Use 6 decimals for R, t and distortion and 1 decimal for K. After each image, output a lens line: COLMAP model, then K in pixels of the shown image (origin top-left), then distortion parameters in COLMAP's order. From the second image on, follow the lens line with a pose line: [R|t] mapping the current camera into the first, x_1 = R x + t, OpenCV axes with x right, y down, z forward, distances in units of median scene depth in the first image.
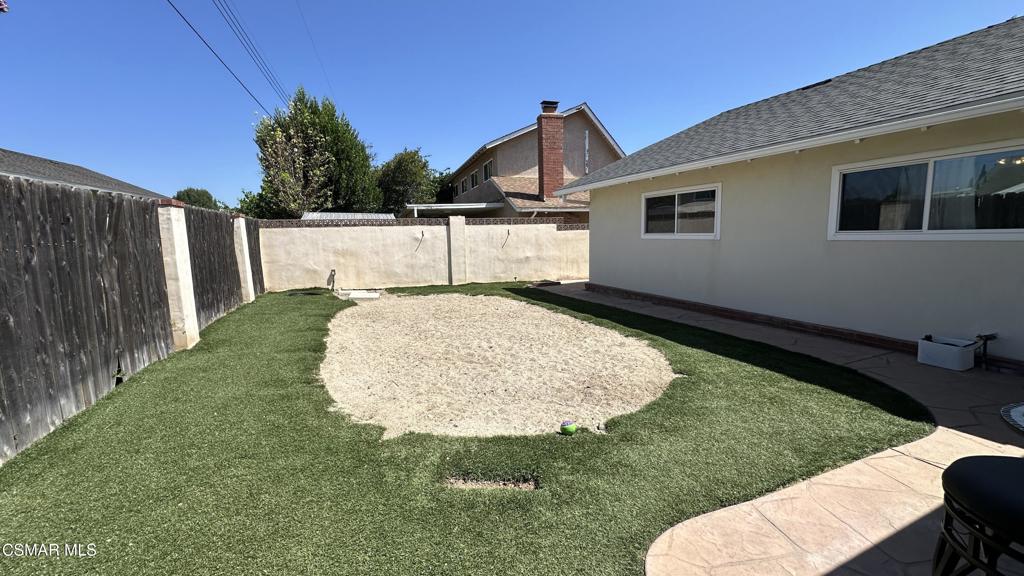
lens RADIAL K [[409.9, 0, 512.0], [0, 409.9, 288.0], [0, 0, 1]] dist [-0.003369, 0.000092]
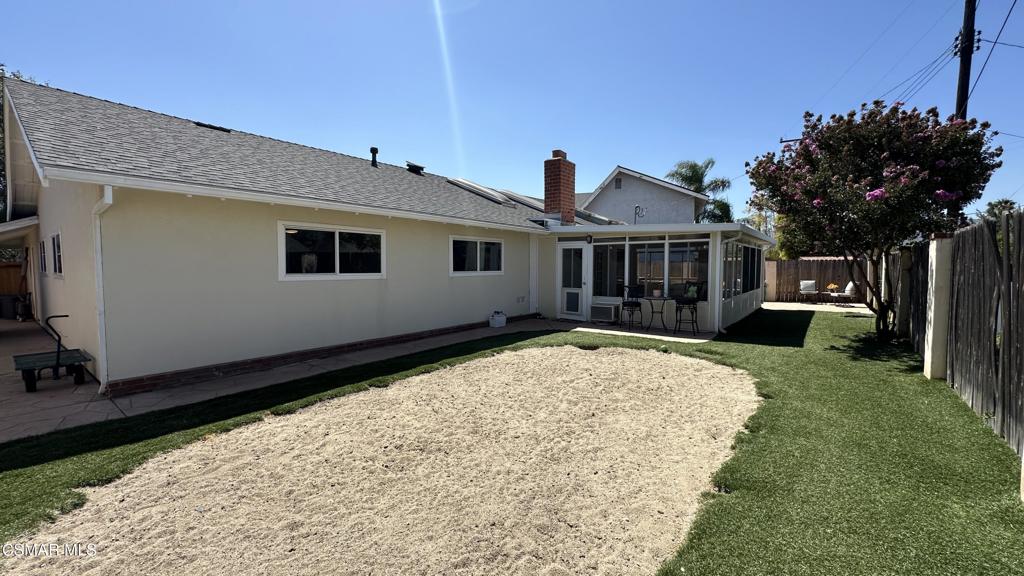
lens RADIAL K [[439.6, 0, 512.0], [0, 439.6, 288.0], [0, 0, 1]] dist [-0.002029, -0.000194]
pose [[-0.522384, -0.018268, 0.852515, -0.718450], [0.126451, 0.987057, 0.098635, -0.166300], [-0.843283, 0.159327, -0.513312, 1.318877]]
